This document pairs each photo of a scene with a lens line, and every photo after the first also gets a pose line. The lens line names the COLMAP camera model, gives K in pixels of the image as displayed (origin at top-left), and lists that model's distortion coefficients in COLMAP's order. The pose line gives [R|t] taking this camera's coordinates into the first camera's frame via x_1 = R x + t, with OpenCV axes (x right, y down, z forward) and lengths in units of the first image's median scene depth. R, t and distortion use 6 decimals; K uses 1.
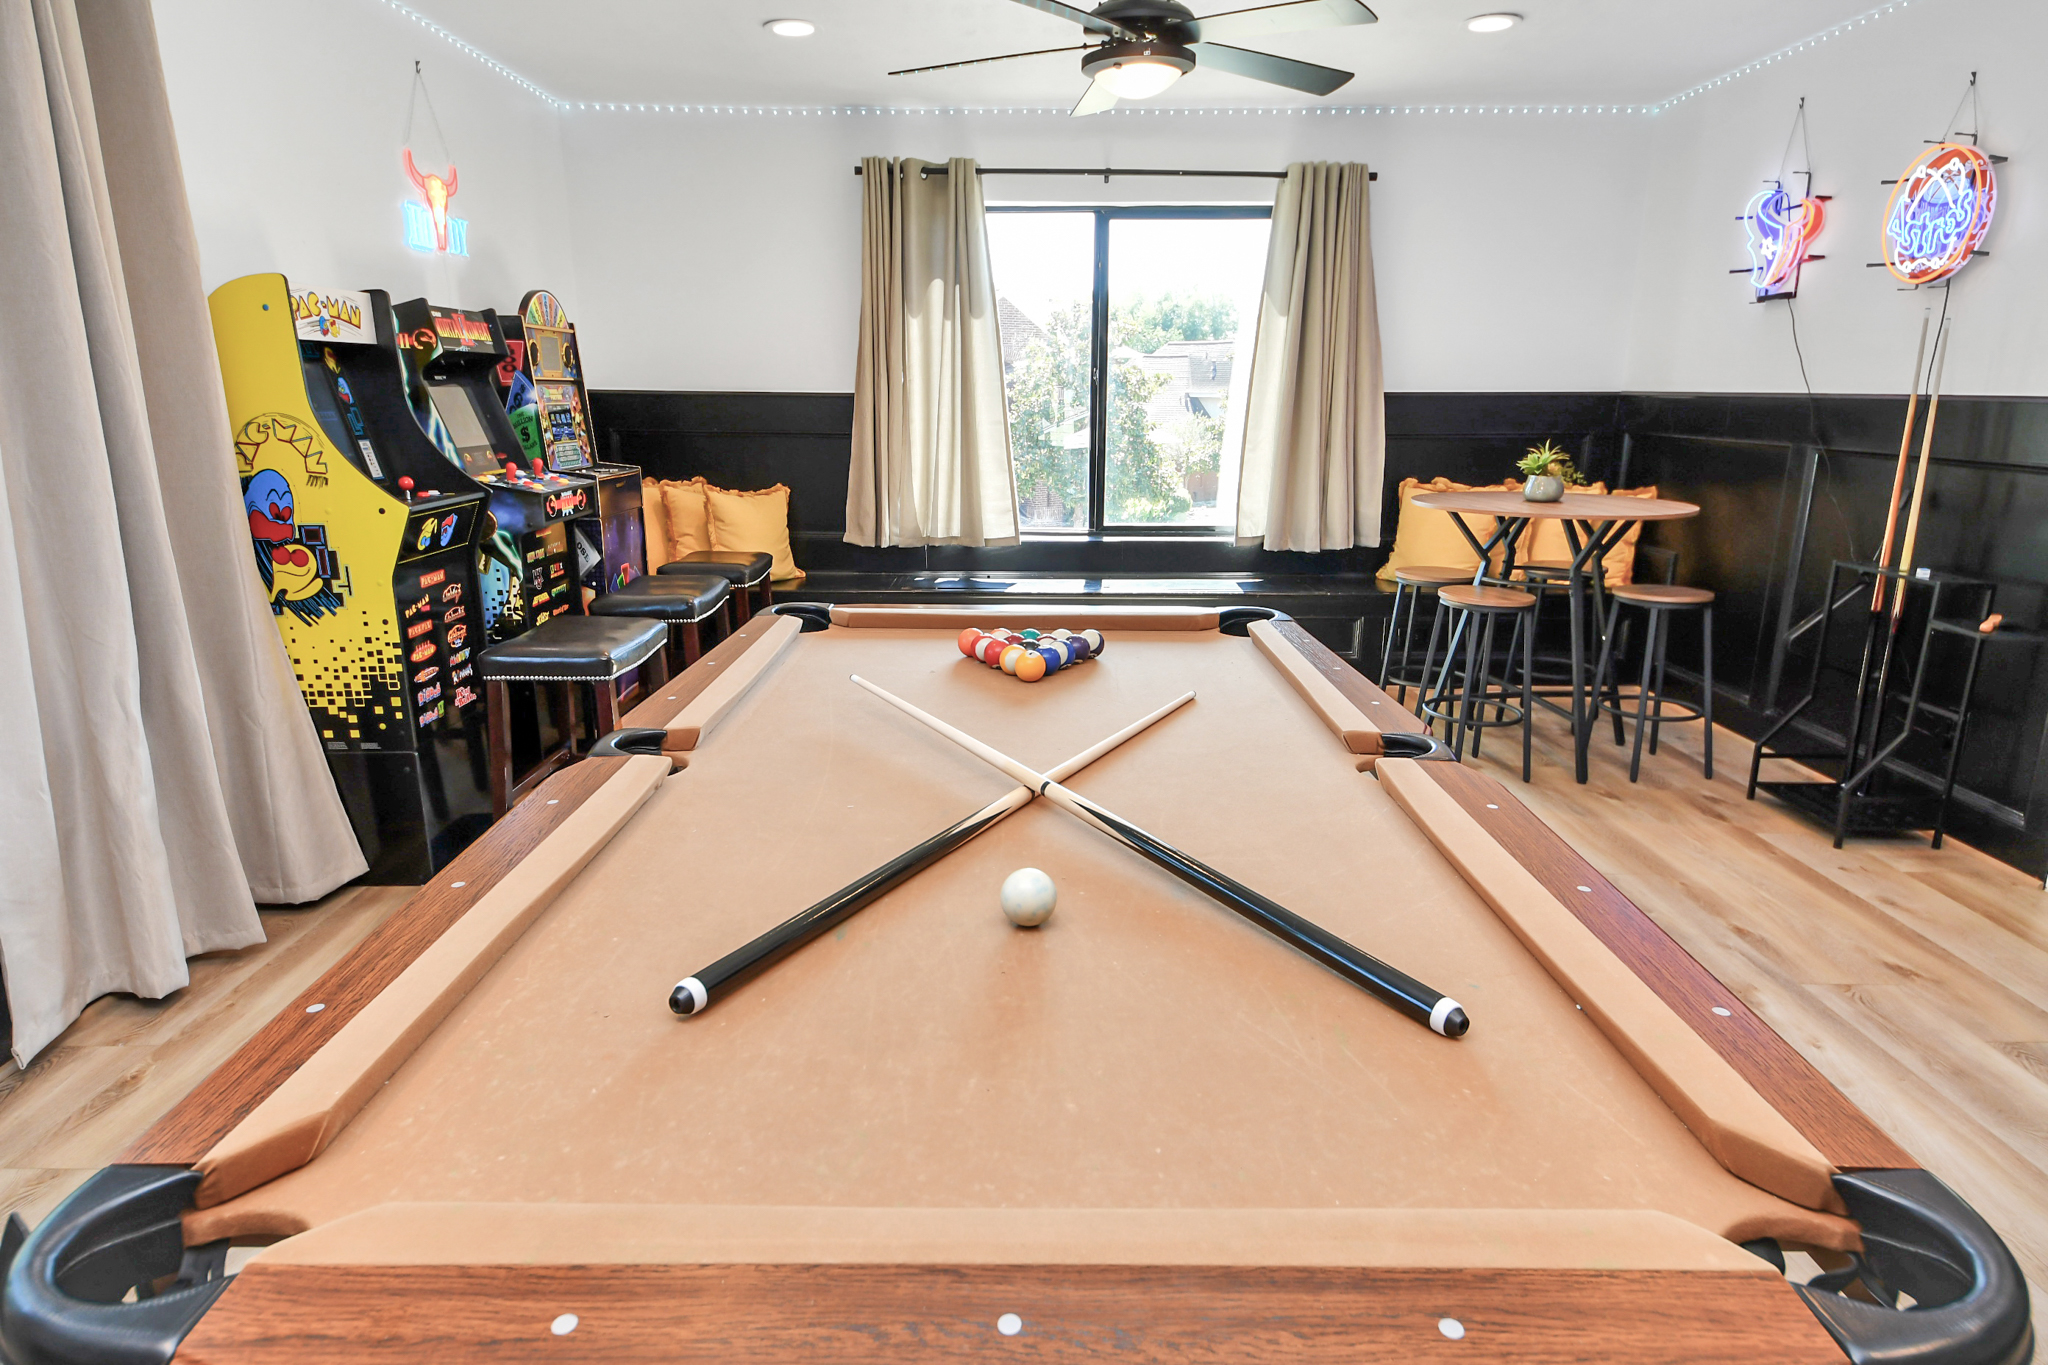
lens RADIAL K [[1153.0, 0, 1024.0], [0, 1153.0, 682.5], [0, 0, 1]] dist [0.034858, -0.030037]
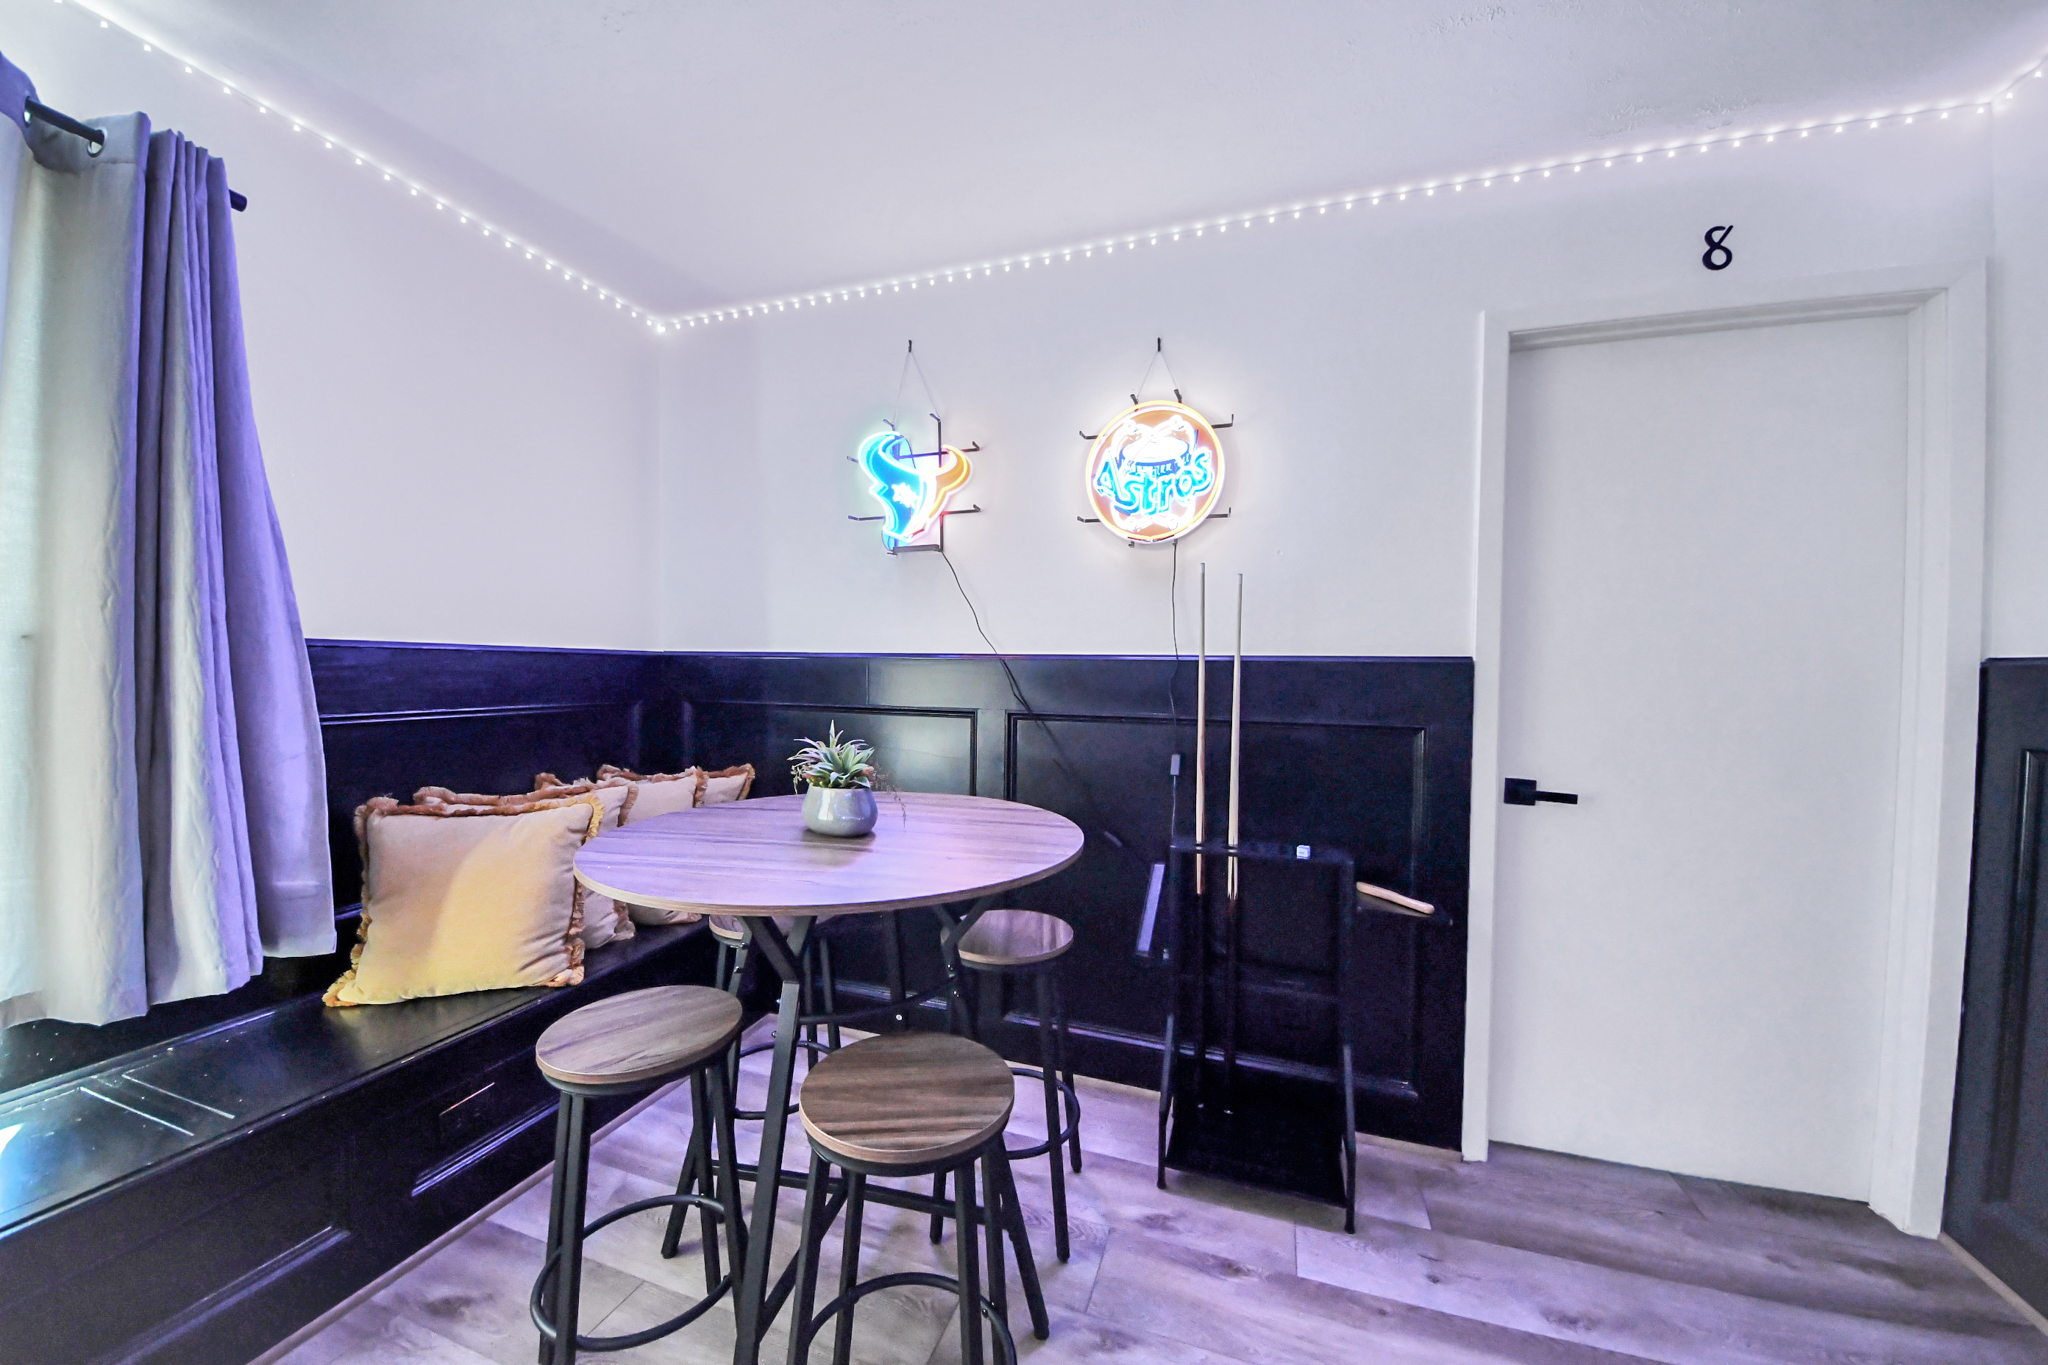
lens RADIAL K [[719.2, 0, 1024.0], [0, 719.2, 682.5], [0, 0, 1]] dist [-0.014154, -0.003698]
pose [[0.323168, -0.013112, 0.946251, 0.191927], [0.220933, 0.973318, -0.061967, -0.222584], [-0.920191, 0.229083, 0.317442, 0.953892]]
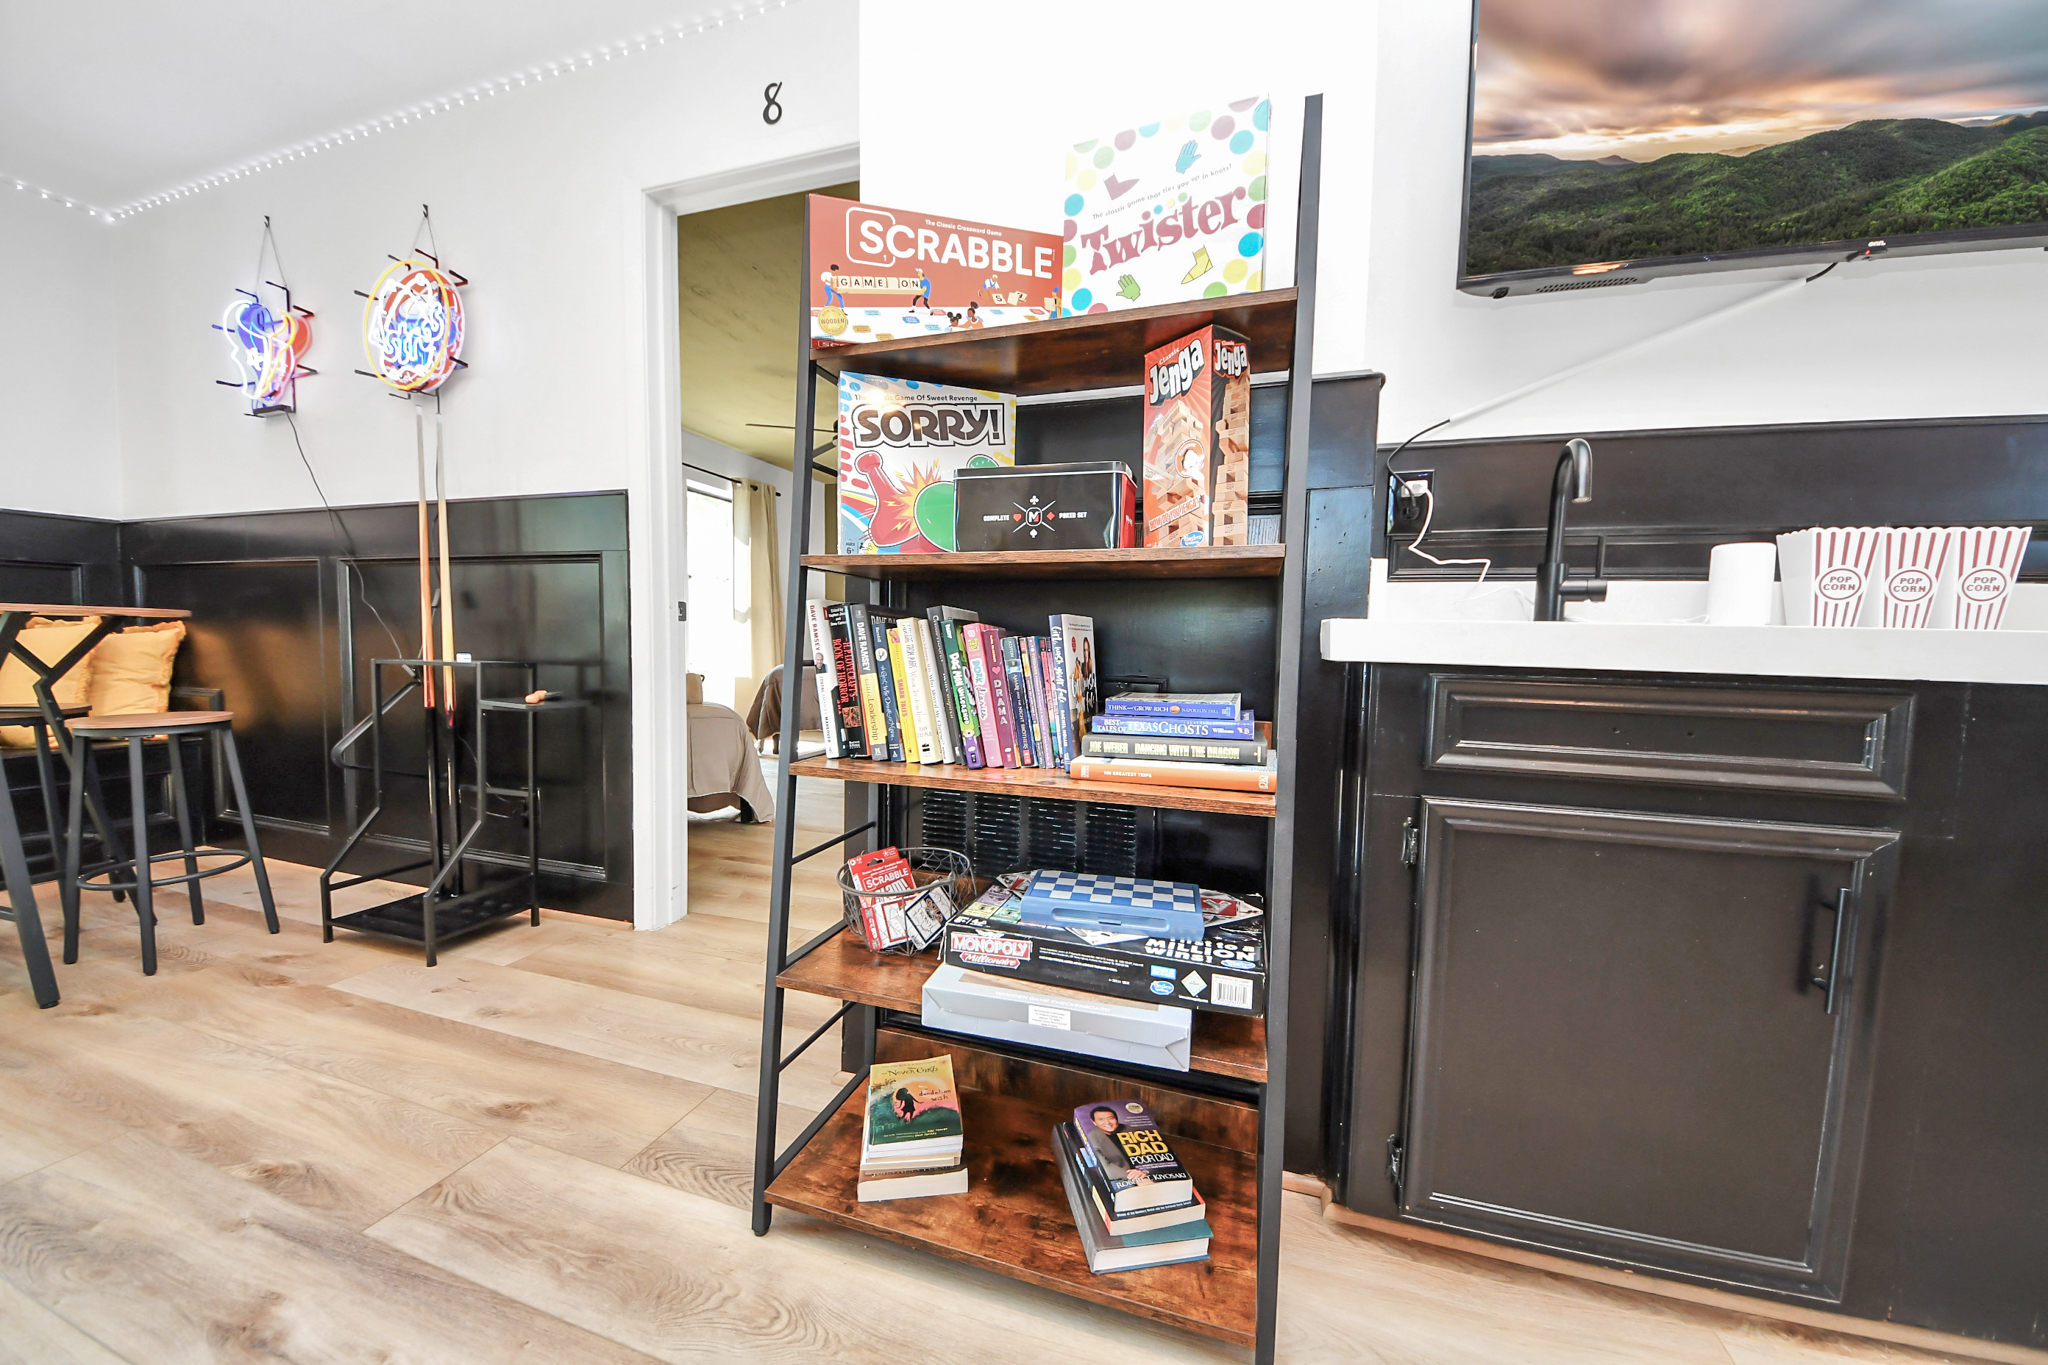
lens RADIAL K [[716.1, 0, 1024.0], [0, 716.1, 682.5], [0, 0, 1]] dist [0.017572, -0.014794]
pose [[0.298505, -0.052796, 0.952947, 0.315735], [0.215305, 0.976456, -0.013345, 0.034848], [-0.929806, 0.209157, 0.302844, 0.360696]]
